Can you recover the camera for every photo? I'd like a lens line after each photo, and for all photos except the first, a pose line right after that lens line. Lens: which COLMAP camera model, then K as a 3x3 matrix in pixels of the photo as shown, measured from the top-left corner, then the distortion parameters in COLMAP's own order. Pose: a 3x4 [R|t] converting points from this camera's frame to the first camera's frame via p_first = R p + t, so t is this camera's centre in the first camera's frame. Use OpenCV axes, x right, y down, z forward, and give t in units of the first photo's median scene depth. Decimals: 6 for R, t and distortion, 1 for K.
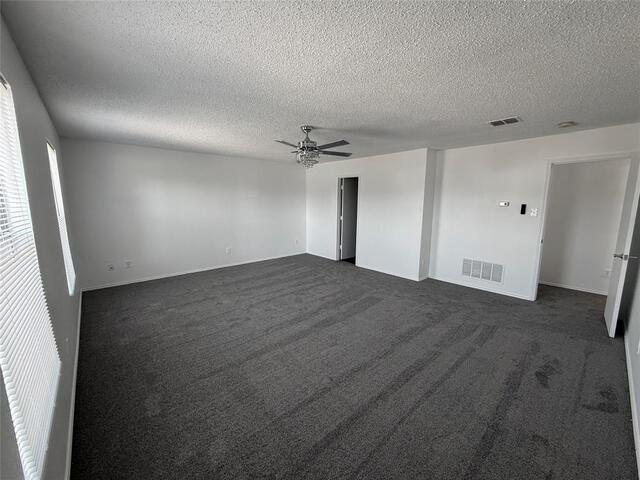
lens RADIAL K [[255.5, 0, 320.9], [0, 255.5, 241.0], [0, 0, 1]] dist [0.001966, -0.000340]
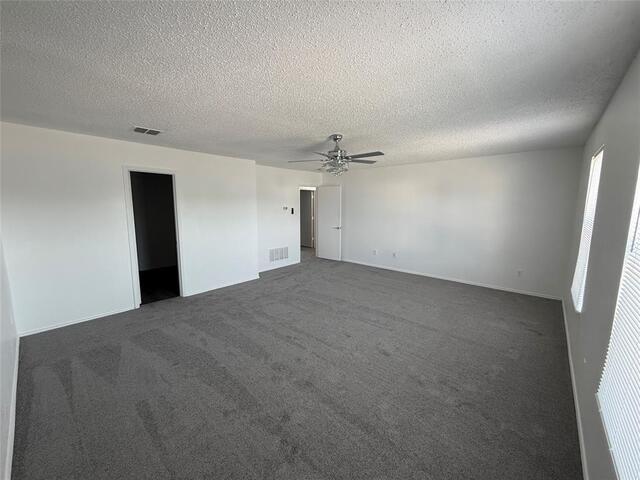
lens RADIAL K [[255.5, 0, 317.7], [0, 255.5, 236.1], [0, 0, 1]] dist [0.001966, -0.000340]
pose [[-0.102191, -0.117613, 0.987788, -0.798614], [0.162037, 0.977756, 0.133182, -0.140792], [-0.981479, 0.173668, -0.080860, 0.889836]]
